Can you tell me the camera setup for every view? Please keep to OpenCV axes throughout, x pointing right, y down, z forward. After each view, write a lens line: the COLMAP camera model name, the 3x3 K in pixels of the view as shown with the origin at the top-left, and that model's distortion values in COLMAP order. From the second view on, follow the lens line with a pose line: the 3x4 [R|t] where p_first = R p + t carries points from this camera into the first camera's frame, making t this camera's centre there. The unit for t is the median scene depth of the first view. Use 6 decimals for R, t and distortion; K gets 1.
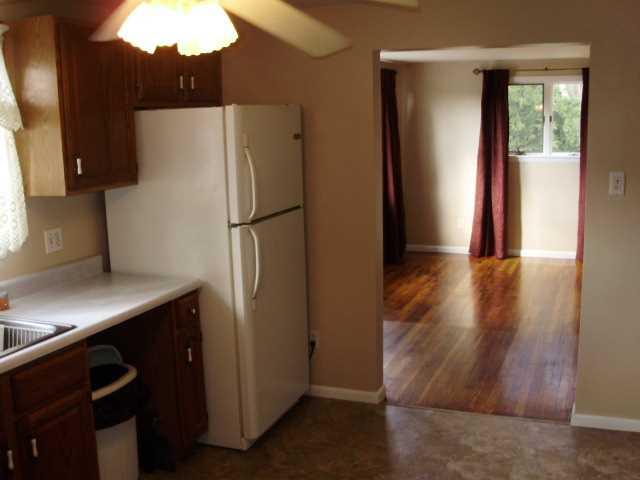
lens RADIAL K [[713.2, 0, 320.0], [0, 713.2, 240.0], [0, 0, 1]] dist [-0.216457, 0.274719]
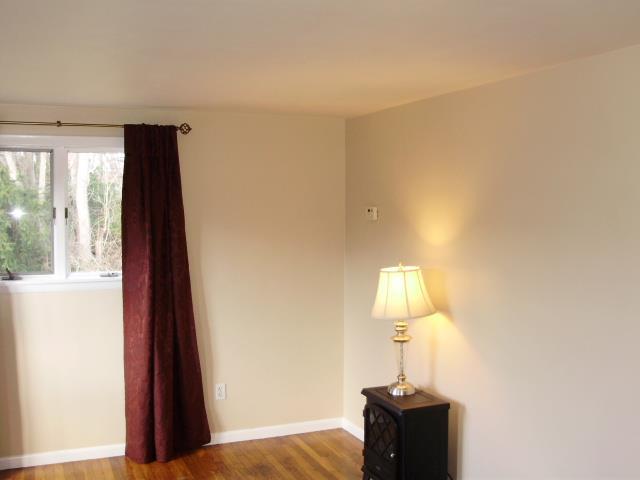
lens RADIAL K [[713.2, 0, 320.0], [0, 713.2, 240.0], [0, 0, 1]] dist [-0.216457, 0.274719]
pose [[0.704071, -0.013148, 0.710008, 0.076768], [0.110055, 0.989769, -0.090807, -0.078390], [-0.701549, 0.142074, 0.698315, 0.461969]]
